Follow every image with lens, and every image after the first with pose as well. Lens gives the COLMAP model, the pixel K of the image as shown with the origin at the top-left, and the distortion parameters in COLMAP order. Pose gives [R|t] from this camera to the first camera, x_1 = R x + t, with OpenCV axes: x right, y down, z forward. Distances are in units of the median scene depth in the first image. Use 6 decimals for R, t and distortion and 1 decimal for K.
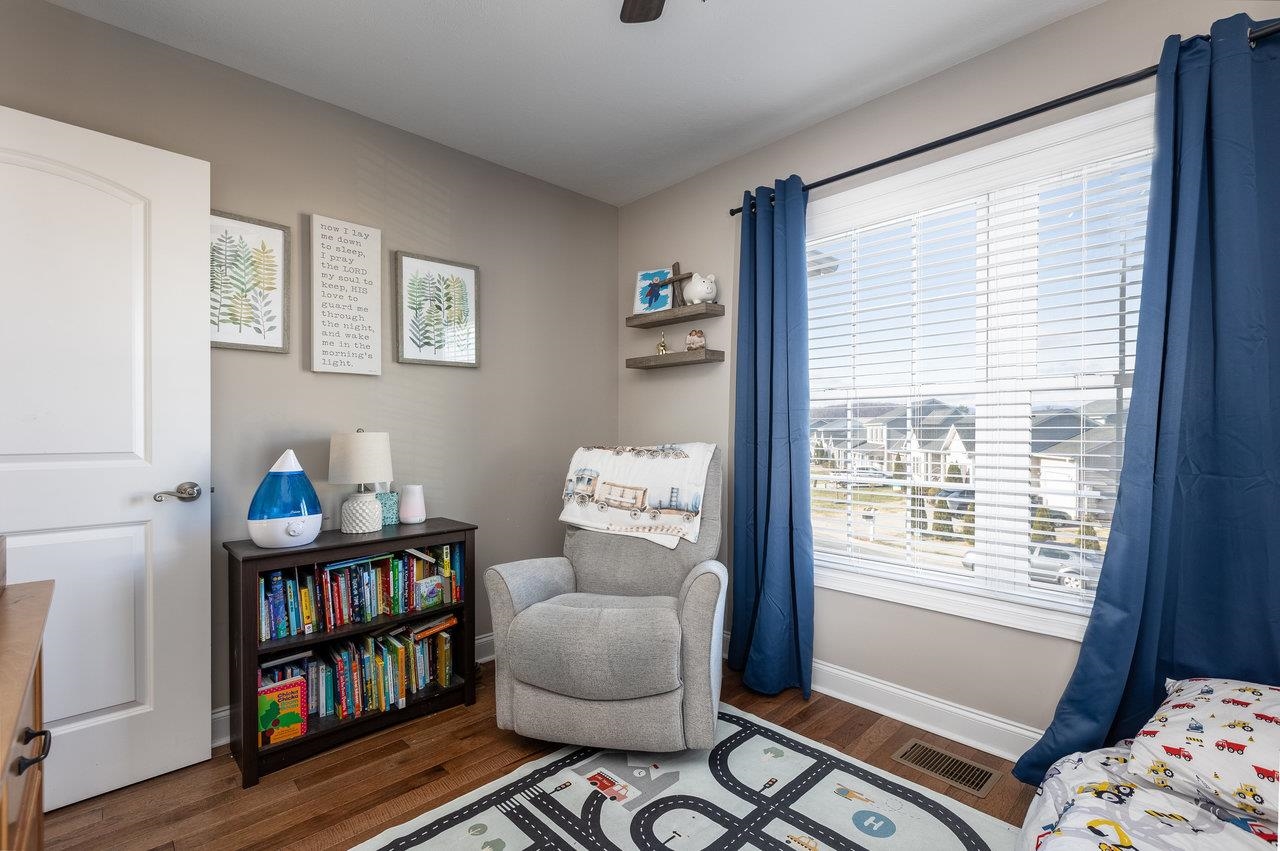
lens RADIAL K [[580.3, 0, 640.0], [0, 580.3, 425.5], [0, 0, 1]] dist [0.000349, 0.000037]
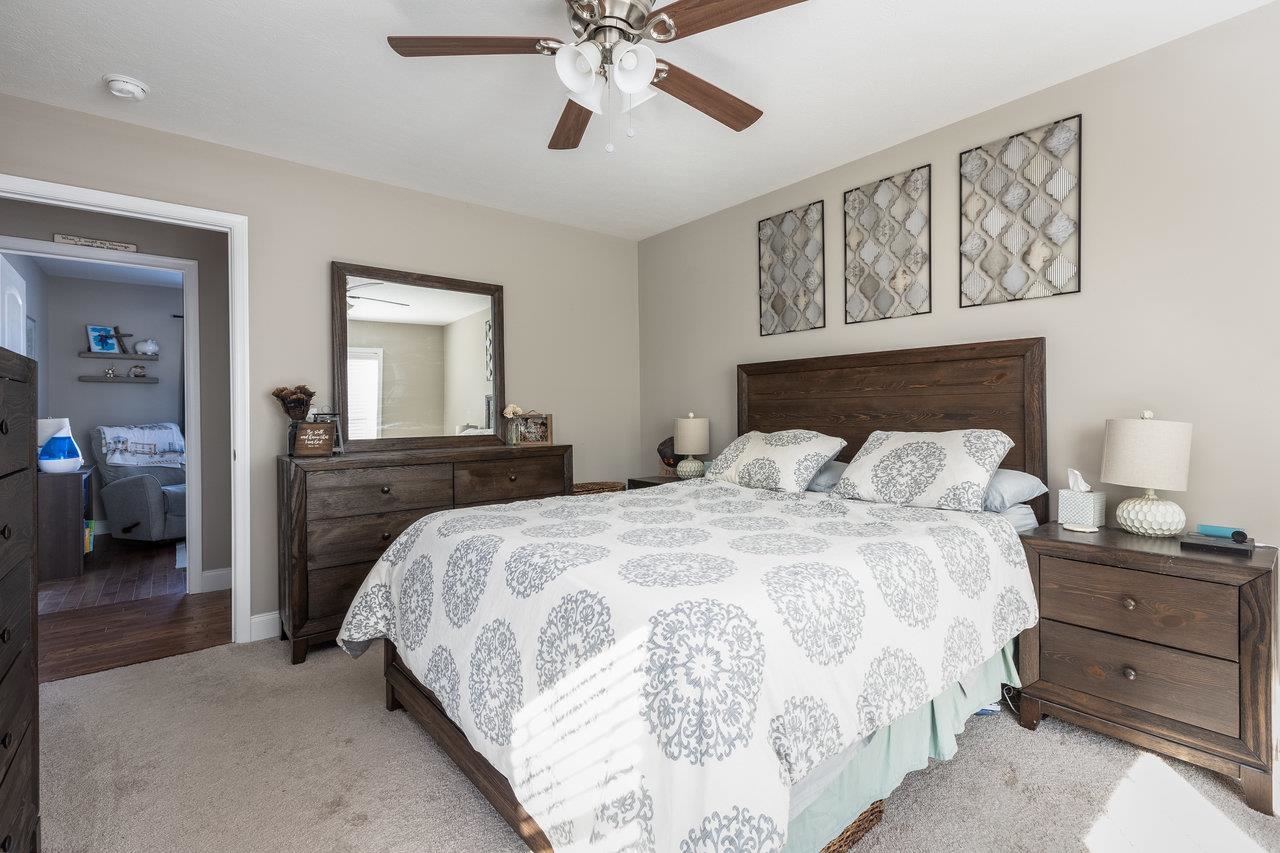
lens RADIAL K [[575.2, 0, 642.5], [0, 575.2, 410.6], [0, 0, 1]] dist [0.001753, -0.000093]
pose [[0.082533, 0.003610, 0.996582, -1.968214], [0.002777, 0.999989, -0.003852, -0.002255], [-0.996584, 0.003085, 0.082522, -0.979331]]
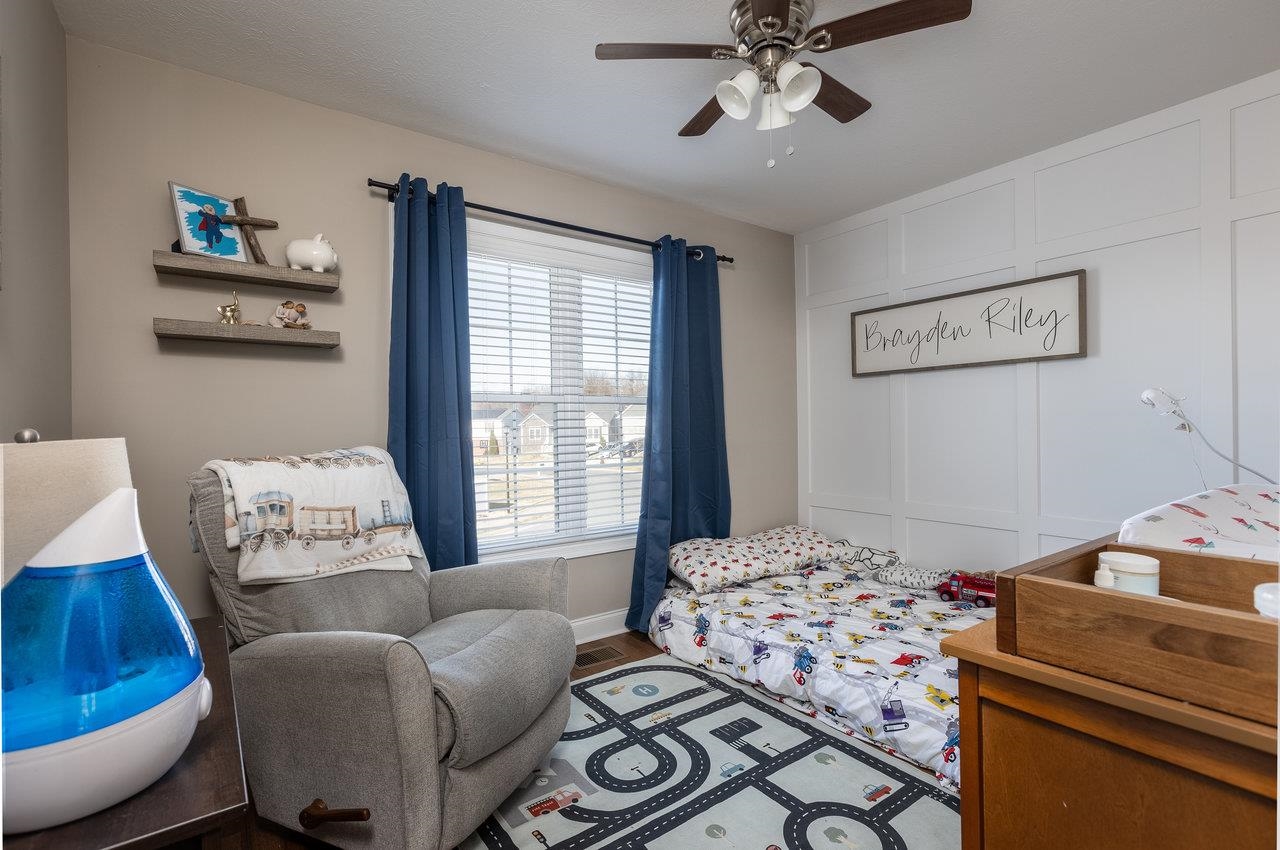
lens RADIAL K [[580.3, 0, 640.0], [0, 580.3, 425.0], [0, 0, 1]] dist [0.000349, 0.000037]
pose [[0.142225, 0.004390, 0.989825, -0.694677], [0.009950, 0.999933, -0.005865, 0.008349], [-0.989784, 0.010683, 0.142172, 0.513101]]
